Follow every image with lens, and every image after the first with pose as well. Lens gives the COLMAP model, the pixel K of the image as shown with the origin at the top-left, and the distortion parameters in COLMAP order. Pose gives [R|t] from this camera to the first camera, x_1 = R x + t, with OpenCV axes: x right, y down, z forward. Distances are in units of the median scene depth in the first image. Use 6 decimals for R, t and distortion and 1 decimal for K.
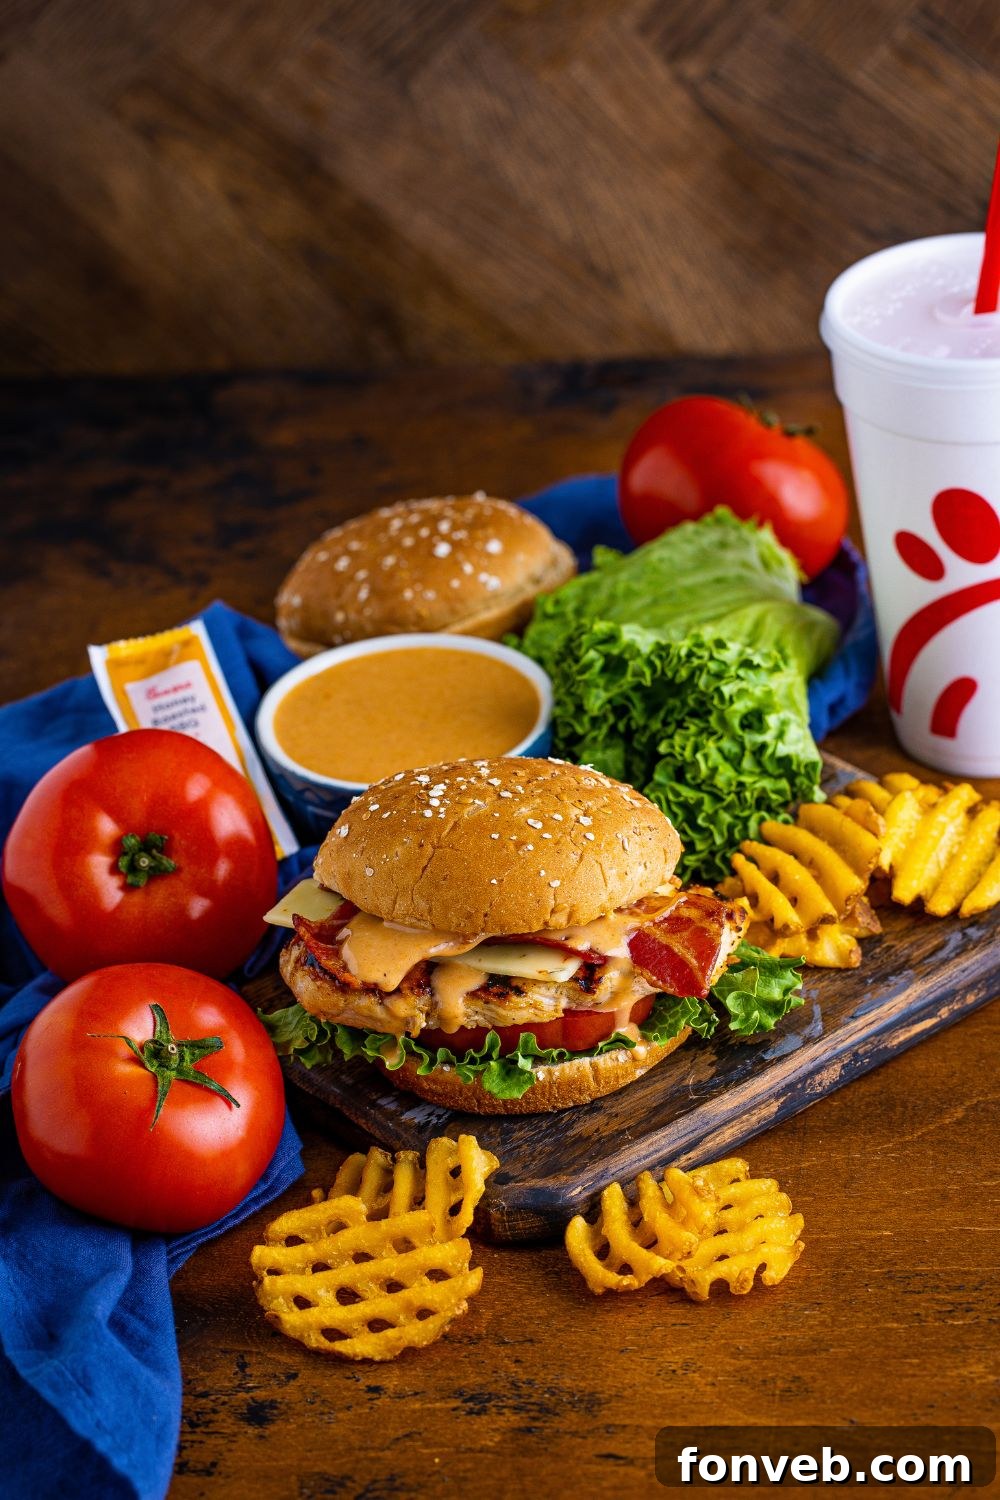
lens RADIAL K [[4561.3, 0, 498.0], [0, 4561.3, 526.6], [0, 0, 1]] dist [0.012280, -3.299782]
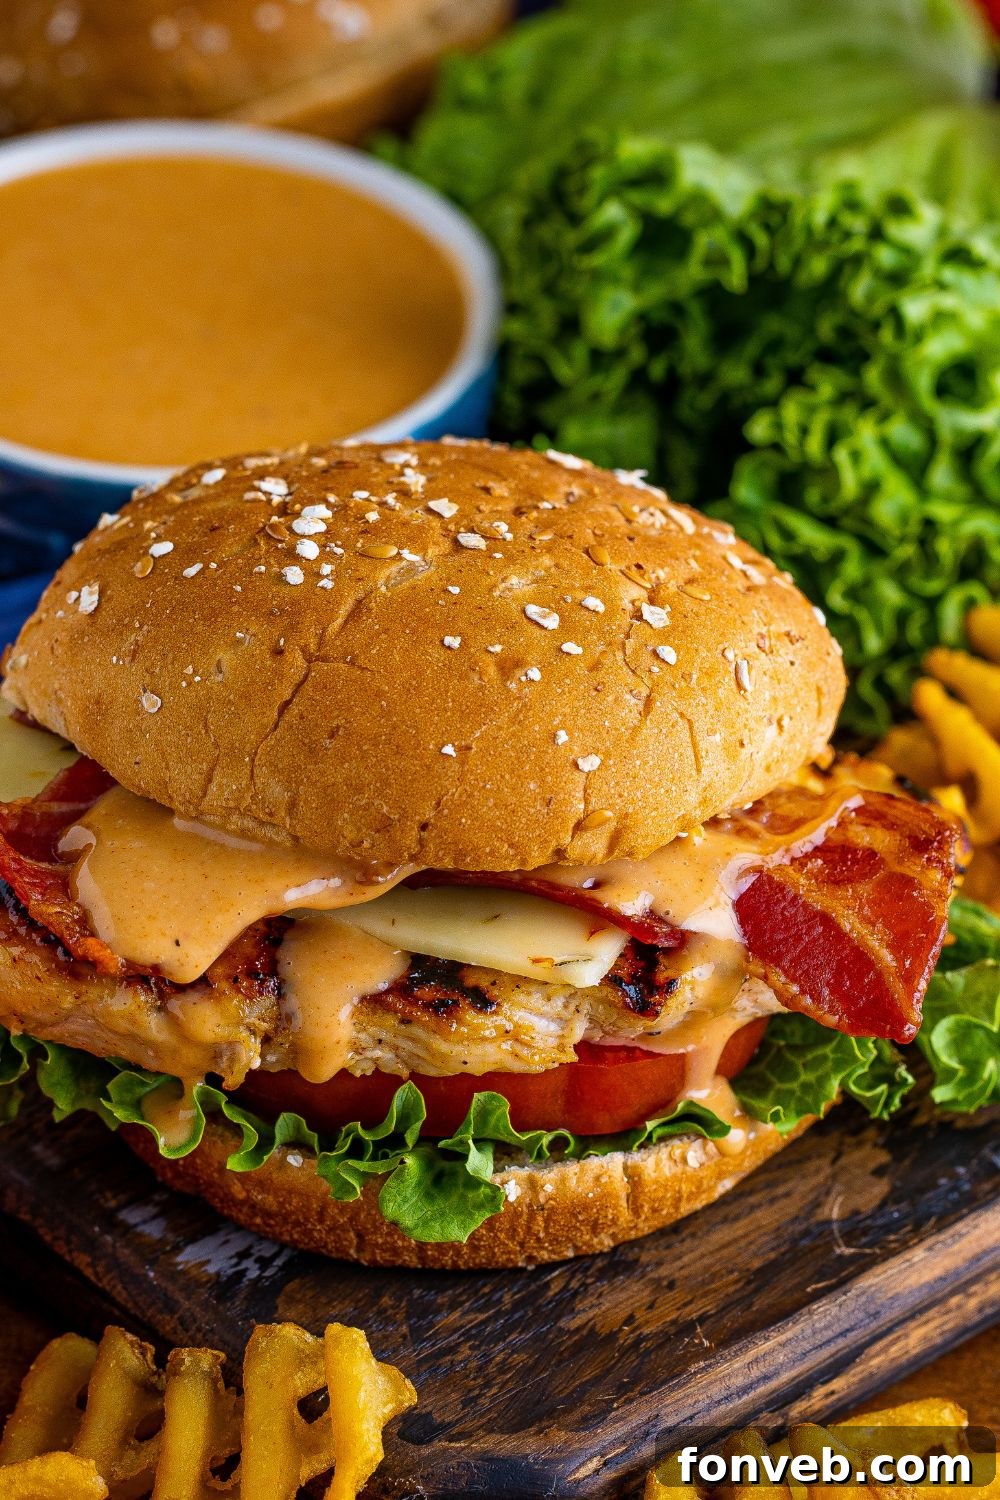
lens RADIAL K [[6967.0, 0, 284.5], [0, 6967.0, 748.7], [0, 0, 1]] dist [-0.133172, 3.292292]
pose [[0.995769, 0.061219, 0.068530, -0.060482], [-0.069465, 0.989691, 0.125248, -0.003256], [-0.060155, -0.129479, 0.989756, 0.347675]]
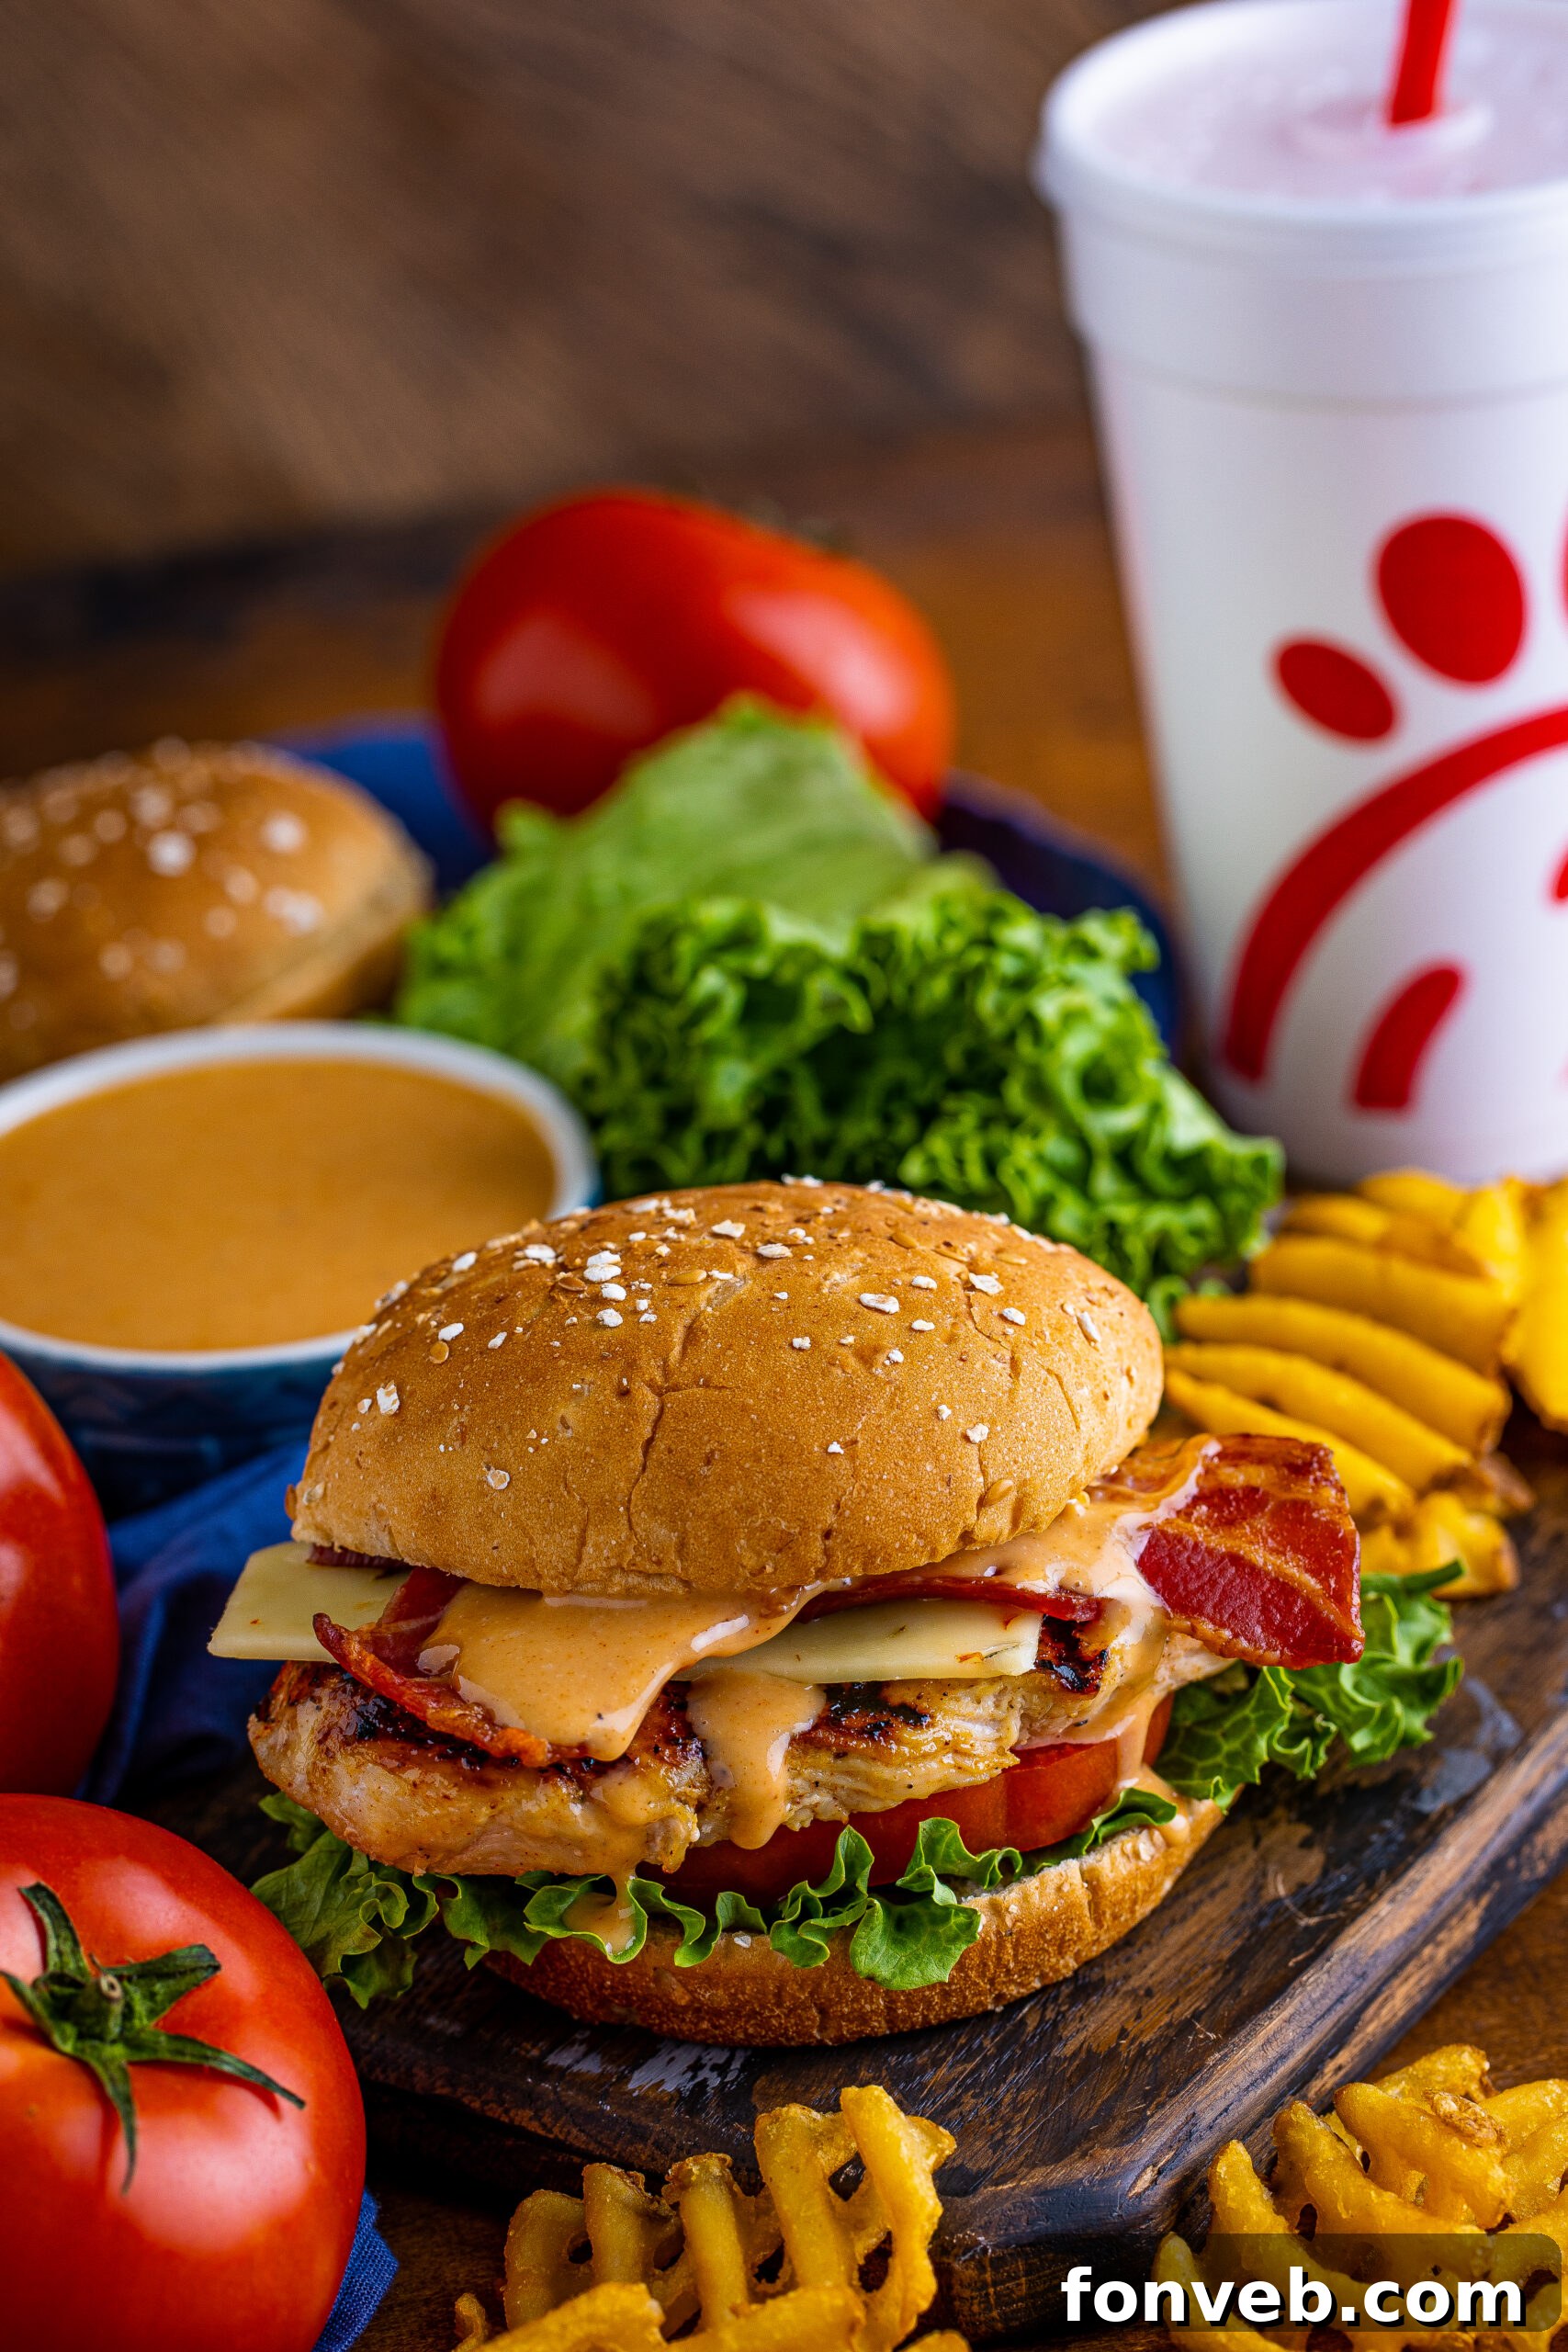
lens RADIAL K [[7460.1, 0, 792.7], [0, 7460.1, 1093.6], [0, 0, 1]] dist [0.026543, -2.405849]
pose [[0.954999, -0.125164, 0.268908, -0.174802], [0.136134, 0.990436, -0.022465, 0.060492], [-0.263524, 0.058062, 0.962904, 0.363137]]
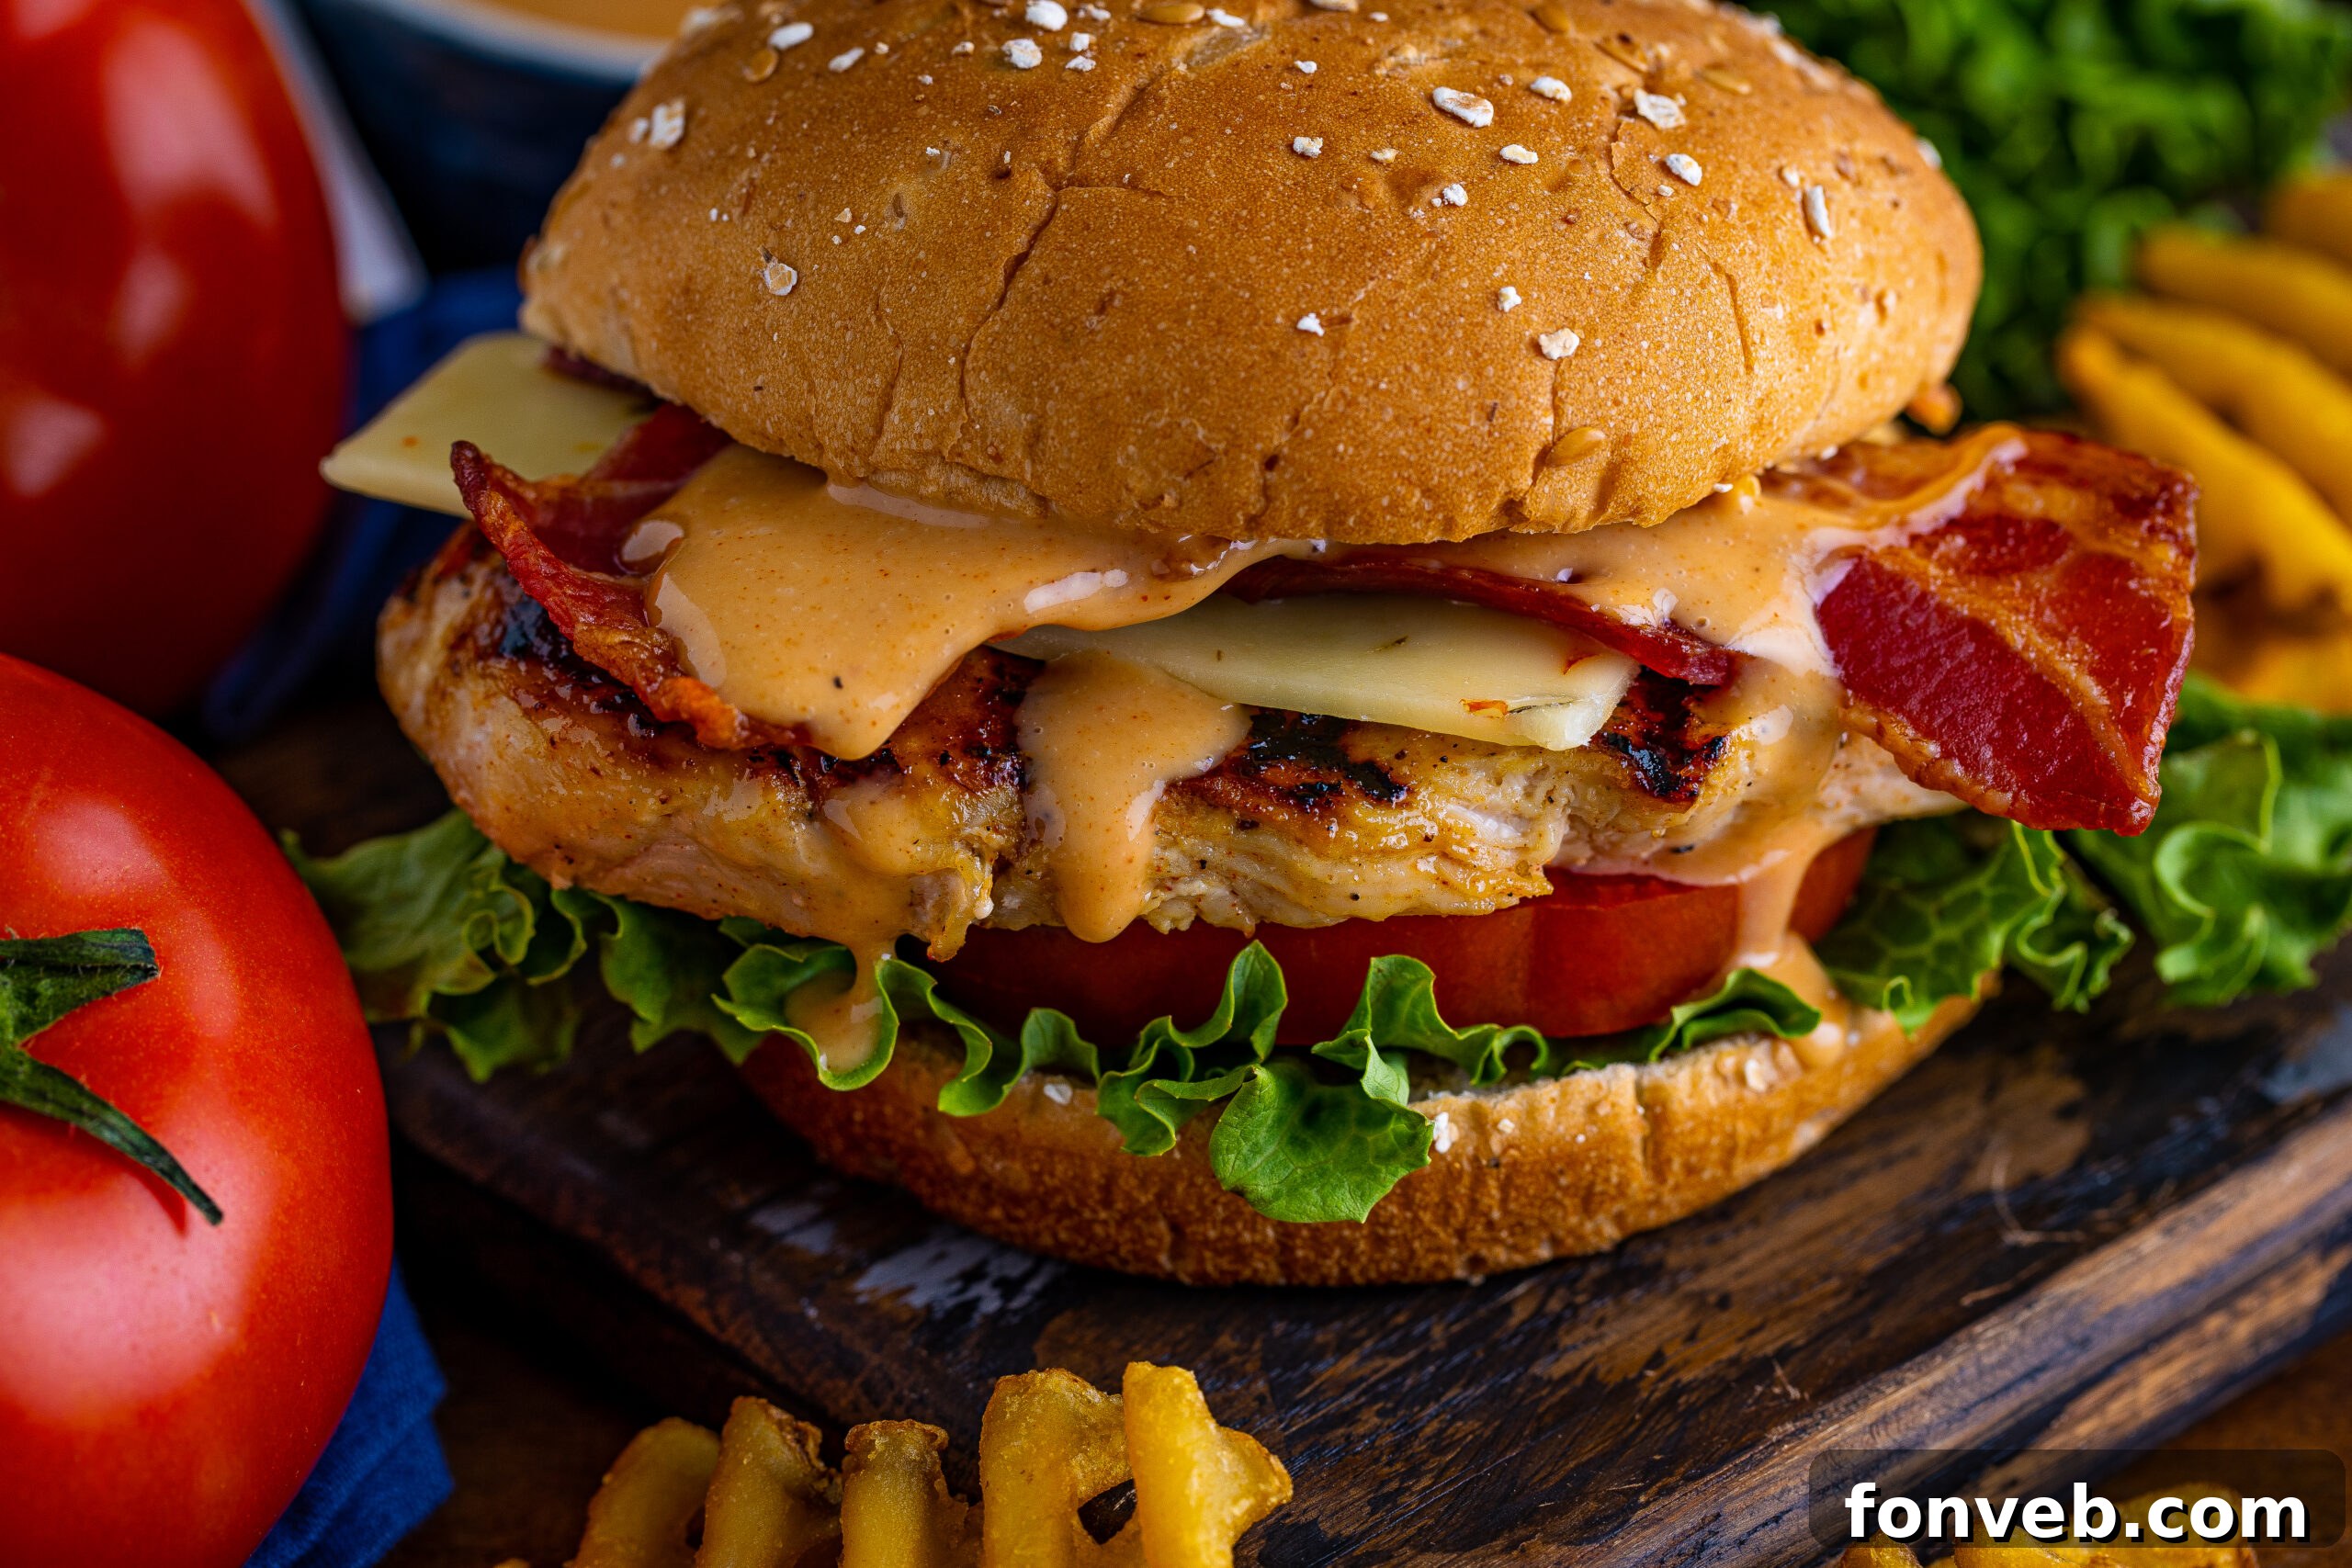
lens RADIAL K [[8147.1, 0, 1174.7], [0, 8147.1, 706.5], [0, 0, 1]] dist [-0.022225, -0.357603]
pose [[0.995186, 0.035675, 0.091276, -0.046108], [-0.040670, 0.997741, 0.053466, 0.074422], [-0.089162, -0.056921, 0.994389, 0.563887]]
